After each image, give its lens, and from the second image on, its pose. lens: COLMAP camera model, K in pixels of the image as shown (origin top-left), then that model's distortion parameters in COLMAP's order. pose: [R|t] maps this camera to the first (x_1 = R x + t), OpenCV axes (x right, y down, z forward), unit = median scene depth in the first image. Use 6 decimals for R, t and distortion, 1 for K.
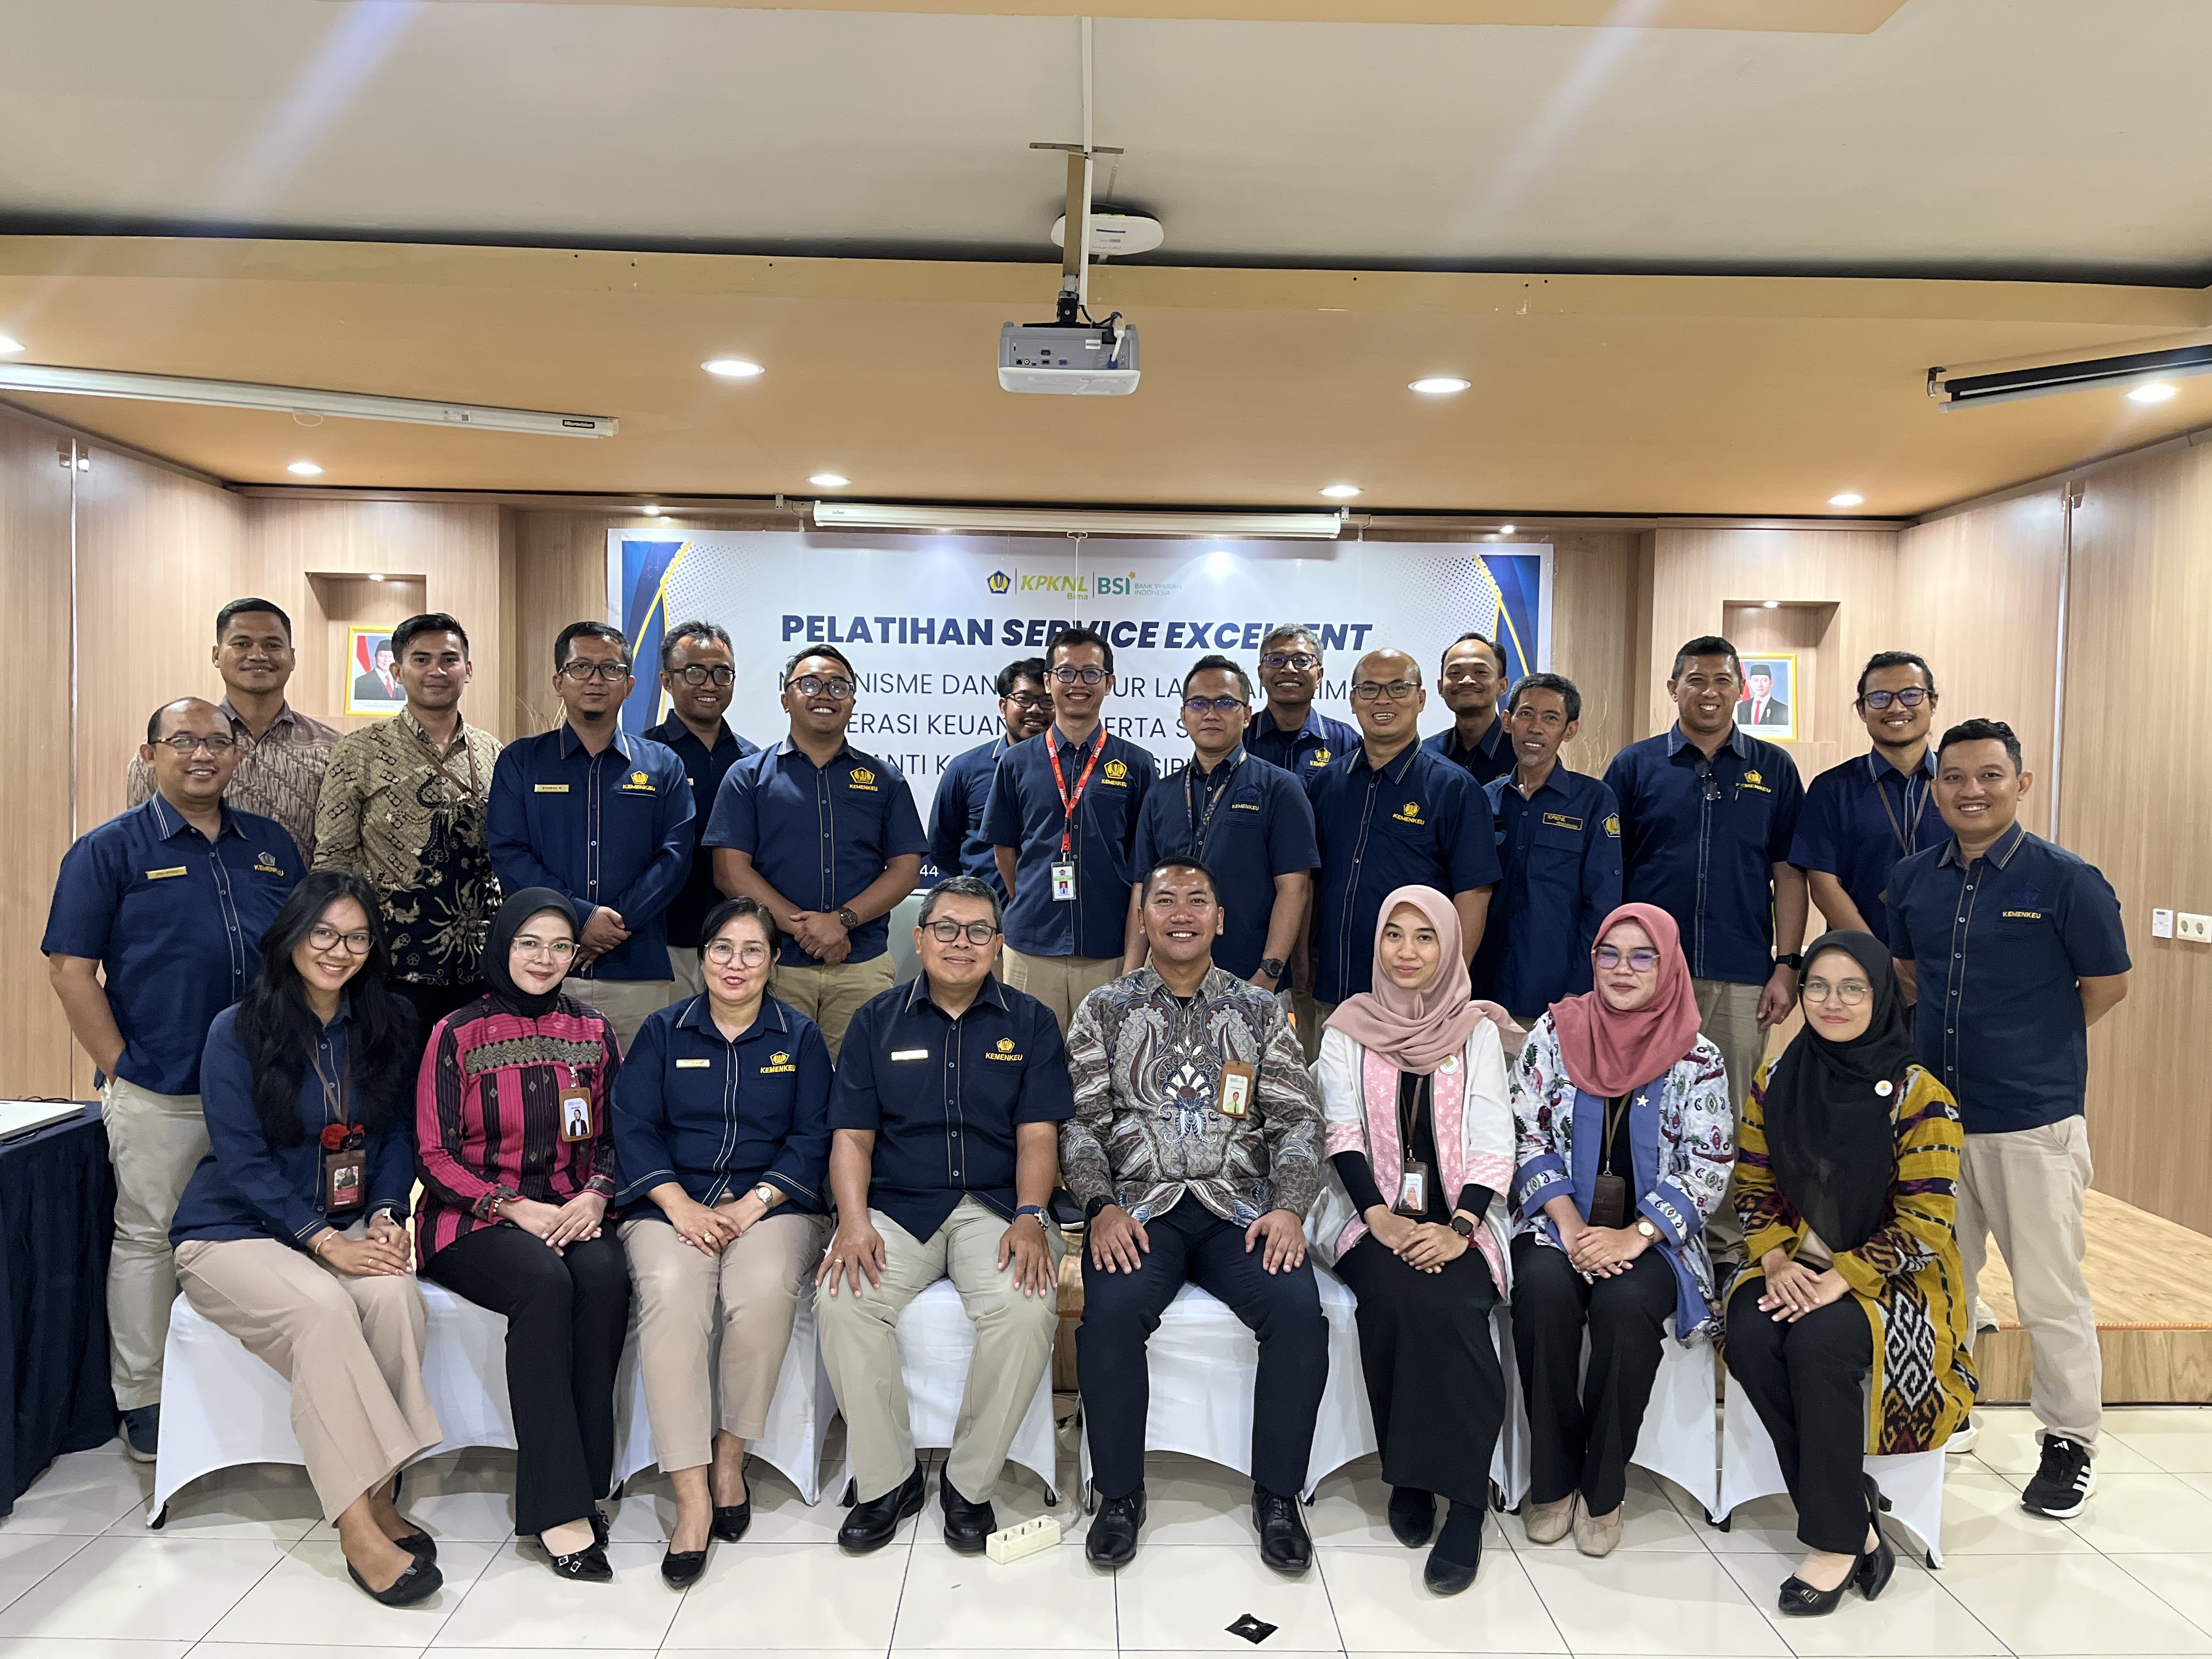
lens RADIAL K [[1676.7, 0, 1089.9], [0, 1676.7, 840.7], [0, 0, 1]] dist [0.037858, -0.053182]
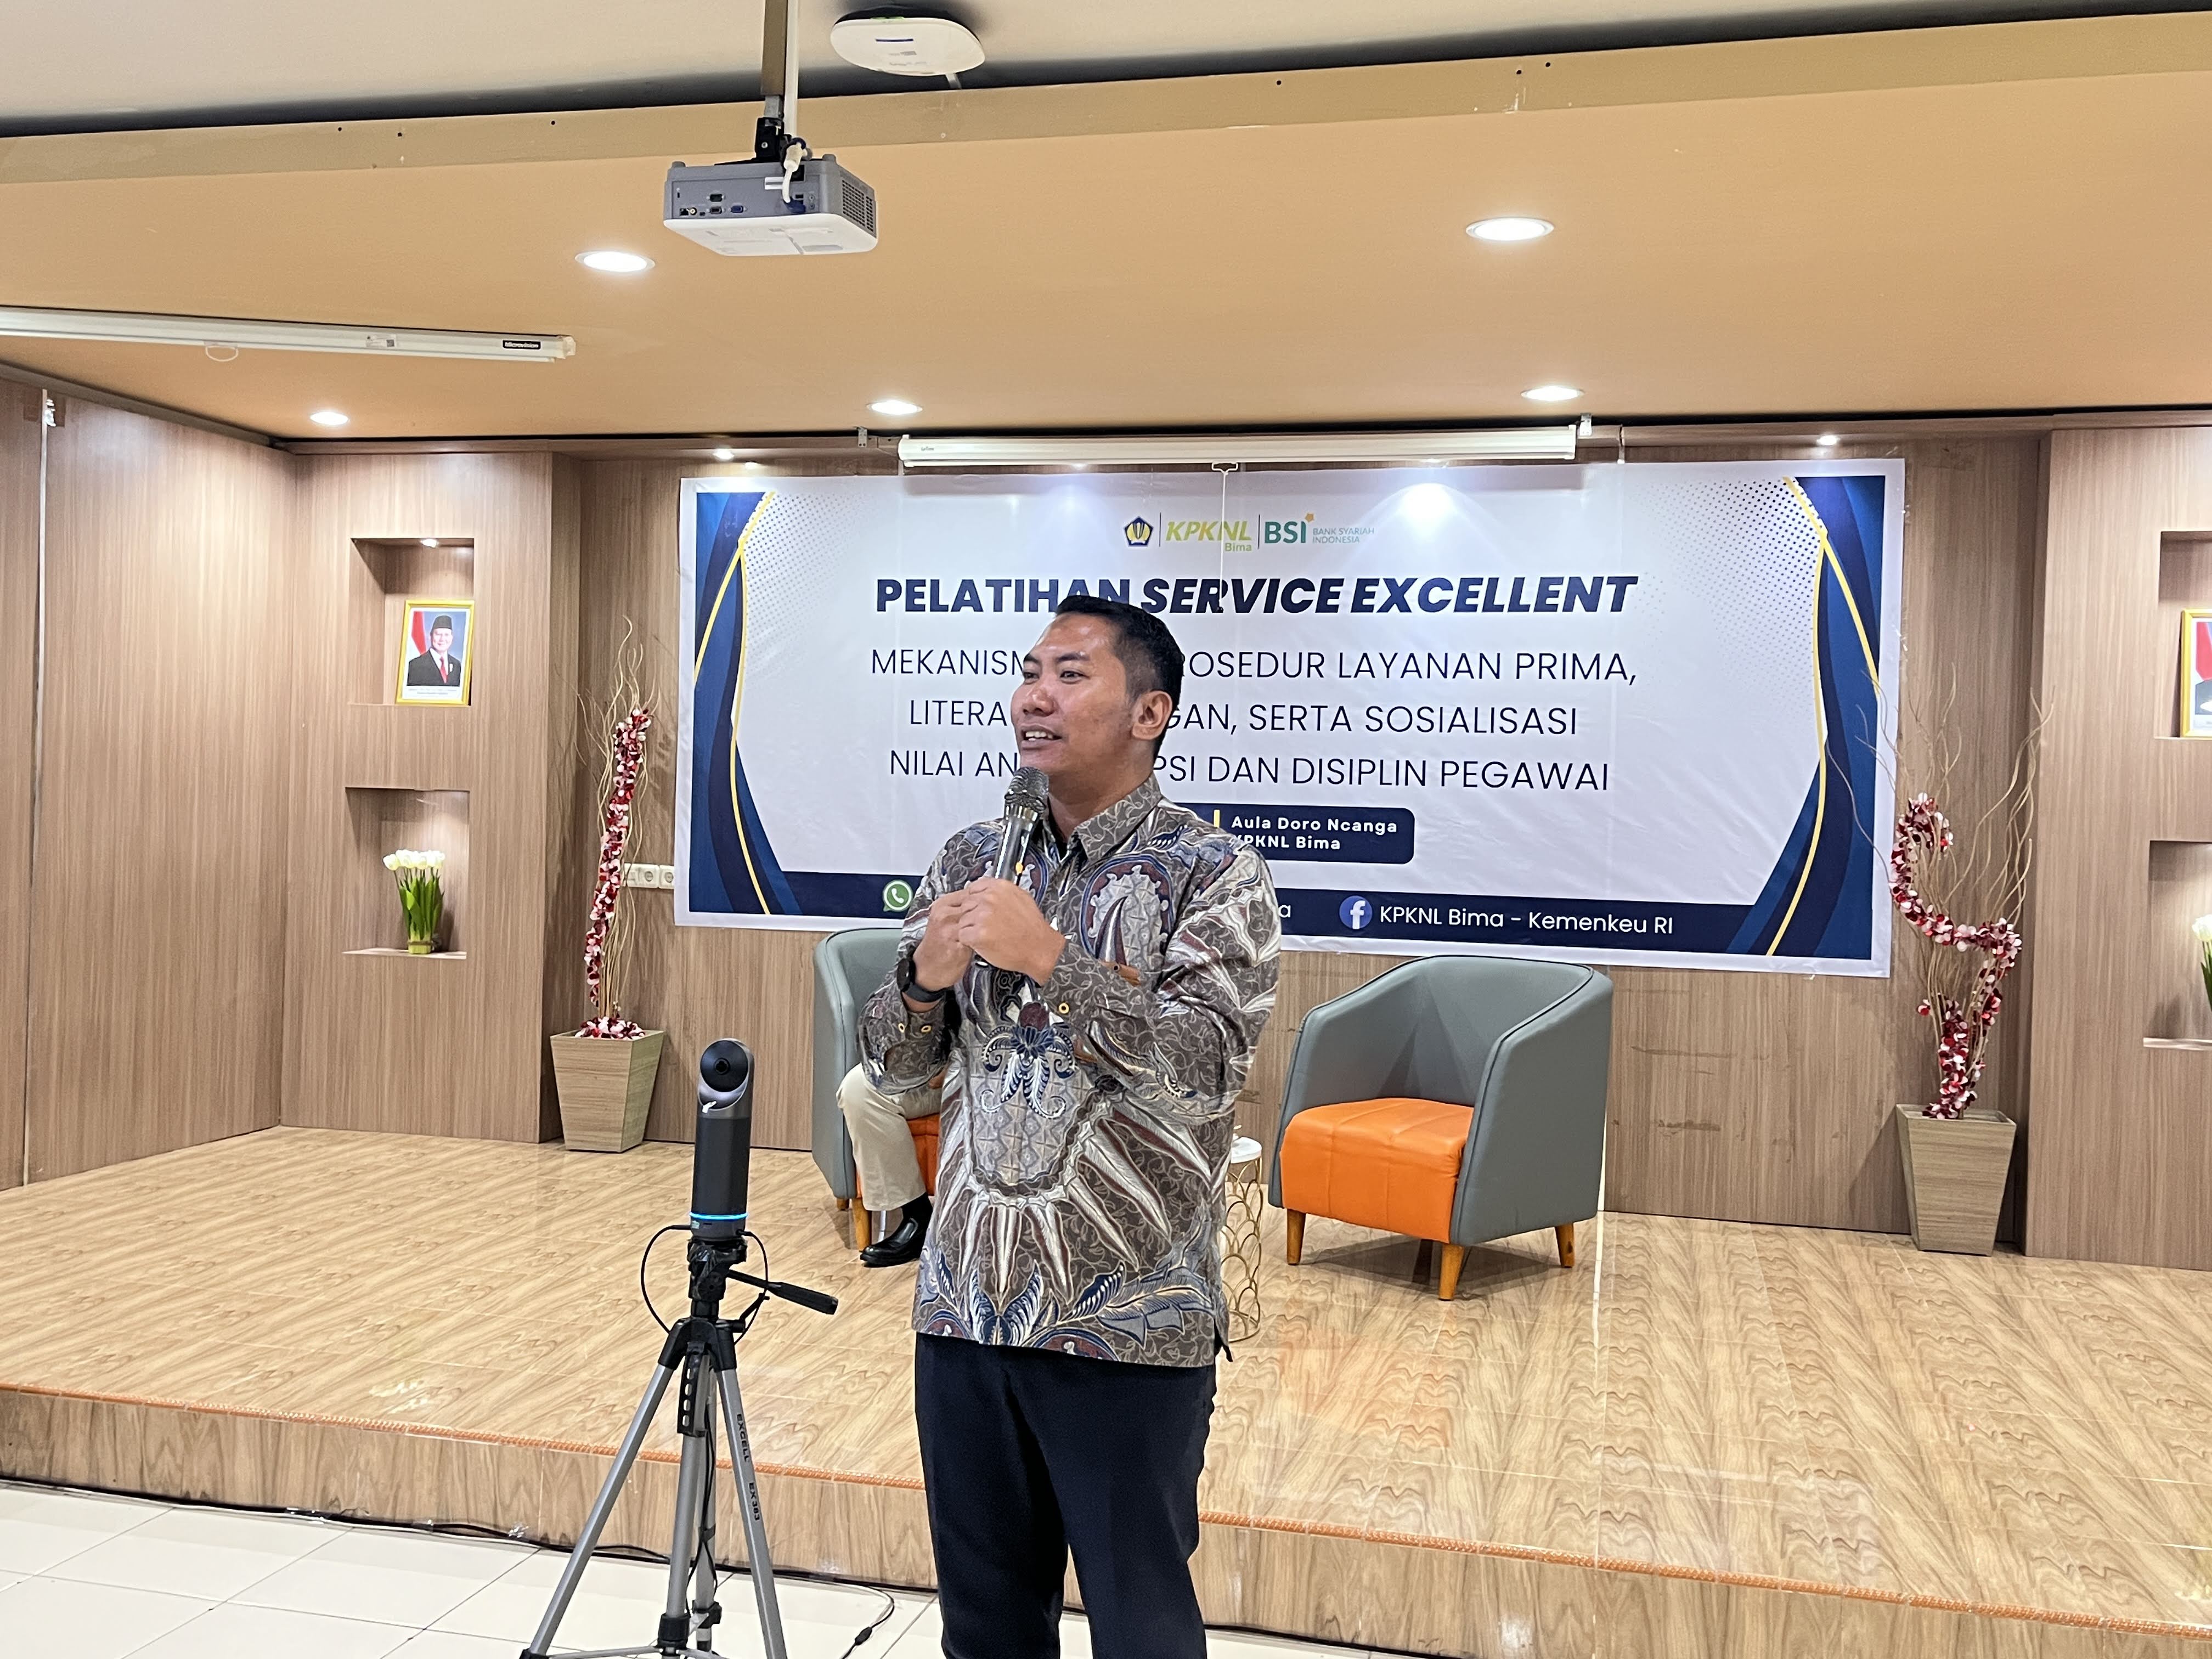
lens RADIAL K [[2144.3, 0, 1103.2], [0, 2144.3, 818.9], [0, 0, 1]] dist [0.034390, 0.000000]
pose [[0.959349, 0.013056, -0.281920, 0.211979], [-0.024140, 0.999064, -0.035881, 0.014943], [0.281188, 0.041228, 0.958767, 0.048900]]
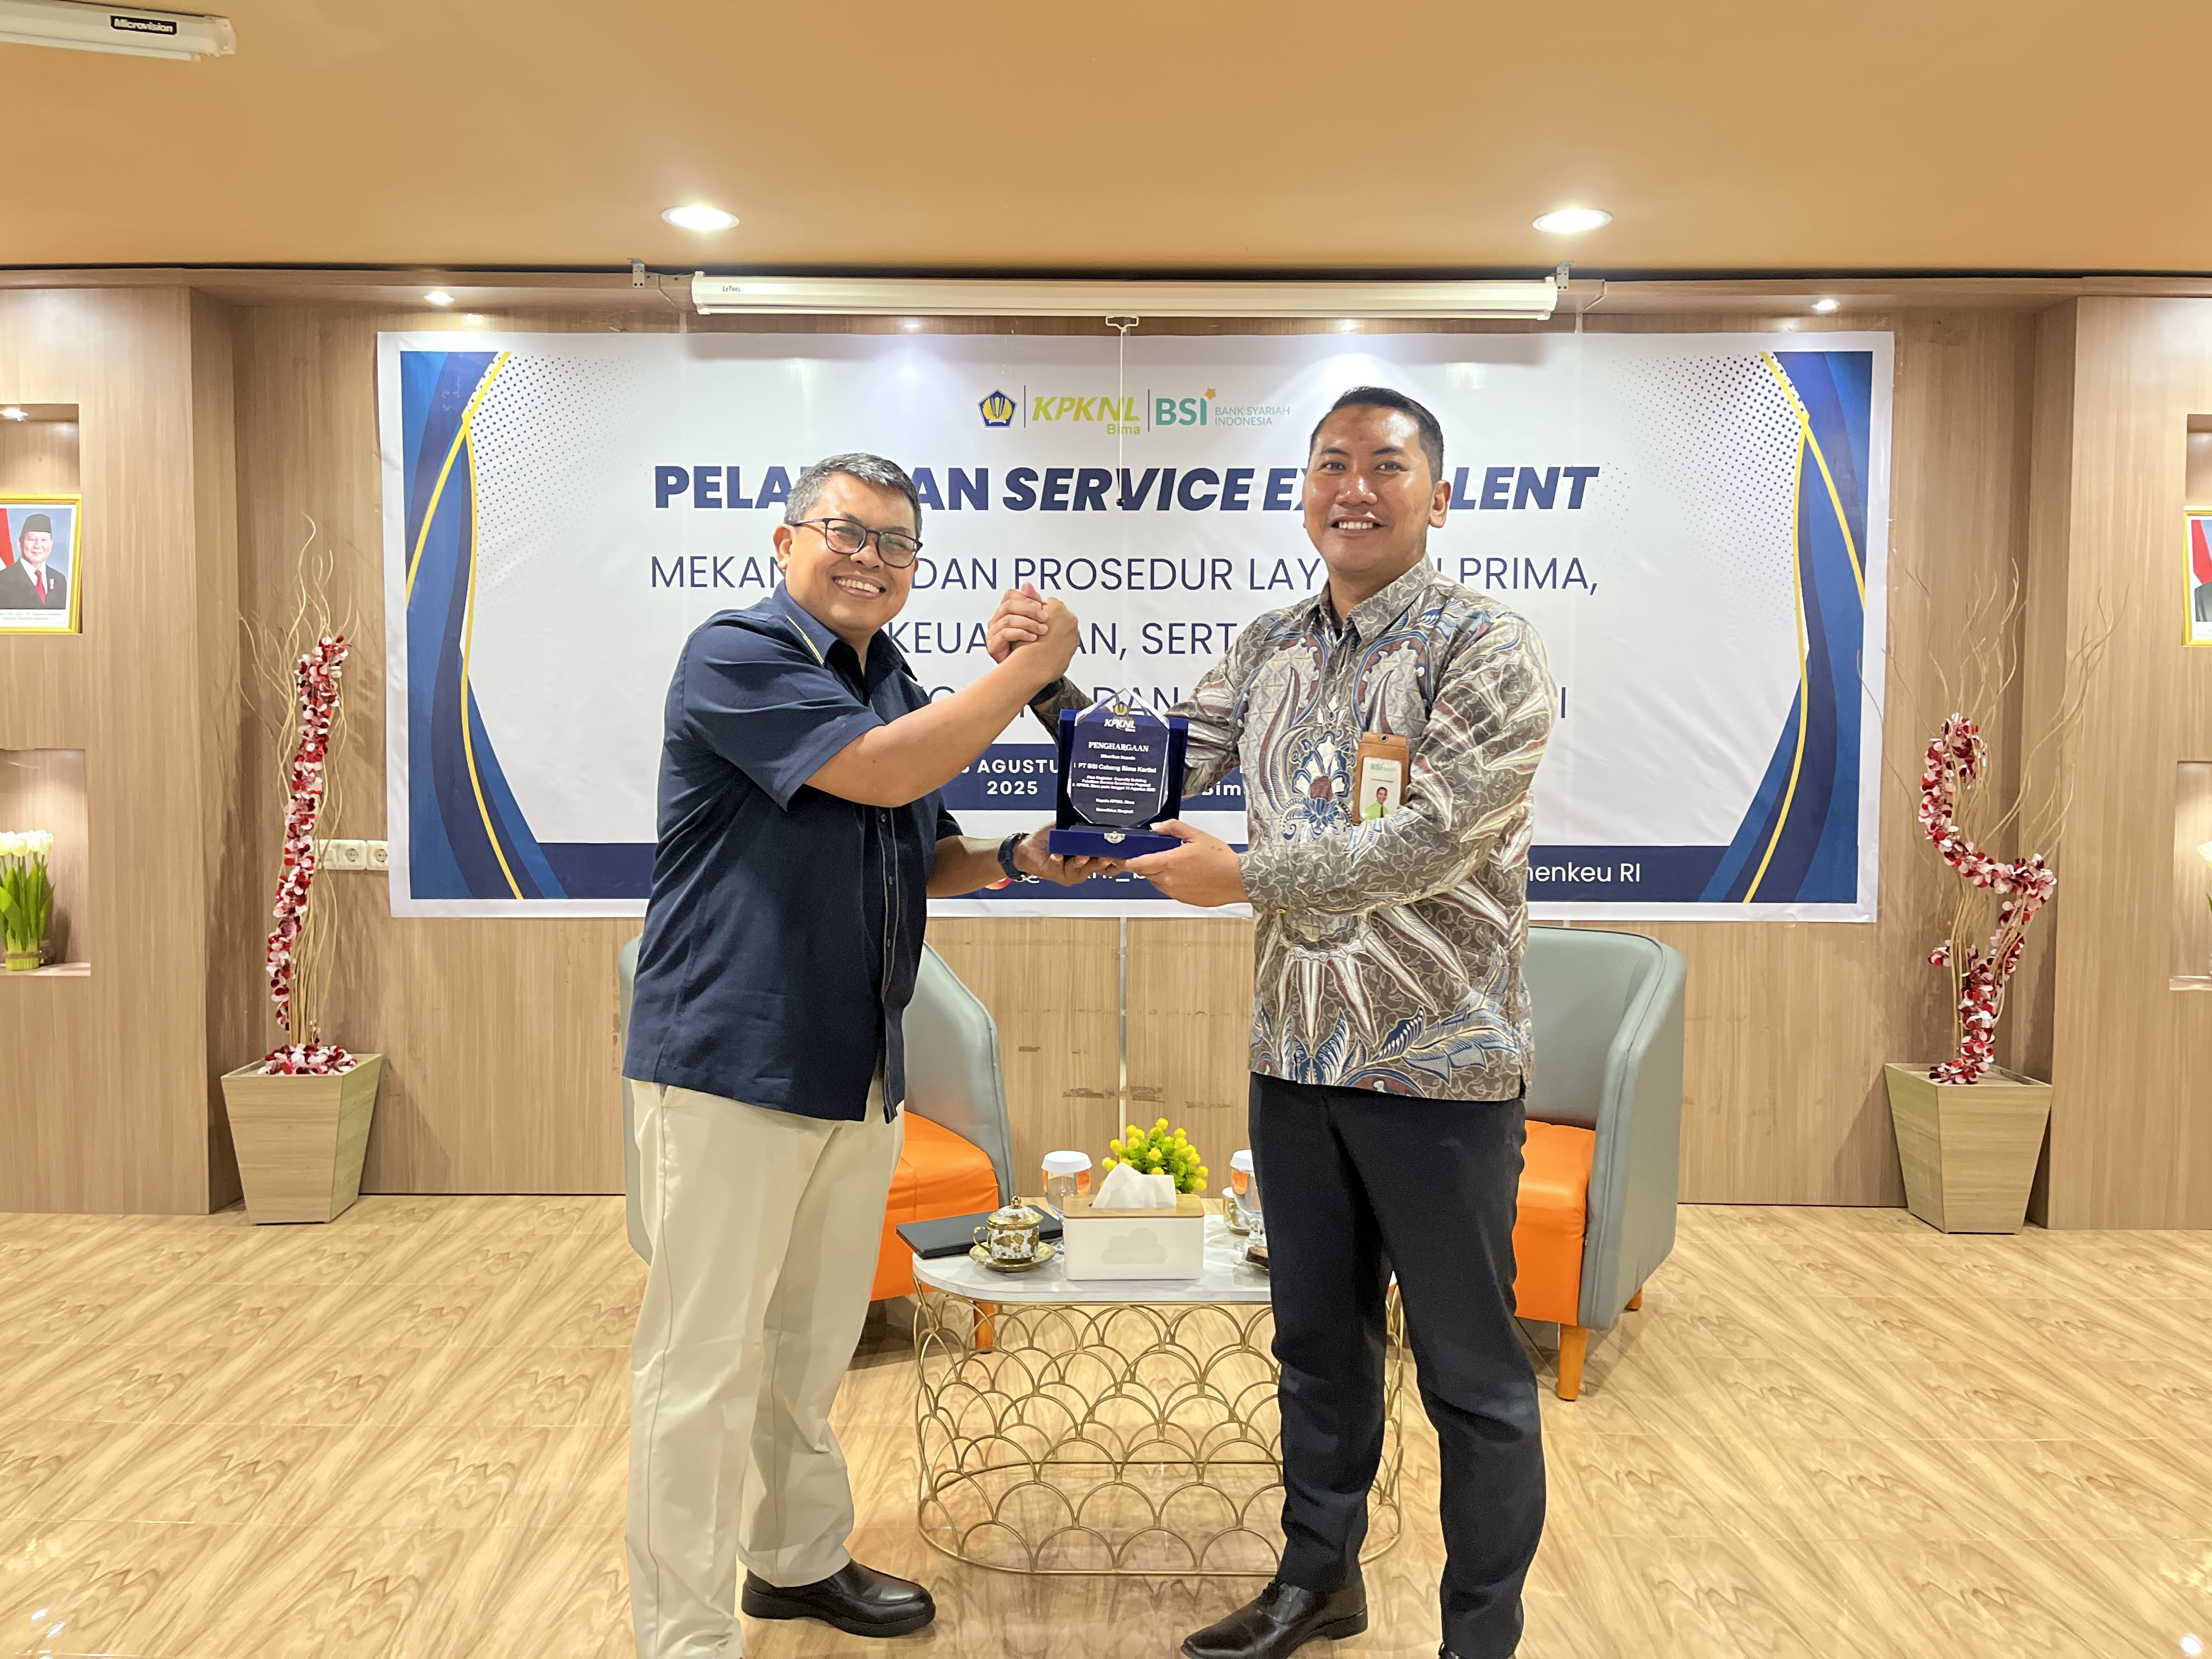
lens RADIAL K [[1676.7, 0, 1099.1], [0, 1676.7, 813.4], [0, 0, 1]] dist [0.037858, -0.053182]
pose [[0.999234, -0.009335, -0.038011, 0.006060], [0.009170, 0.999948, -0.004515, 0.000329], [0.038052, 0.004163, 0.999267, 0.375333]]
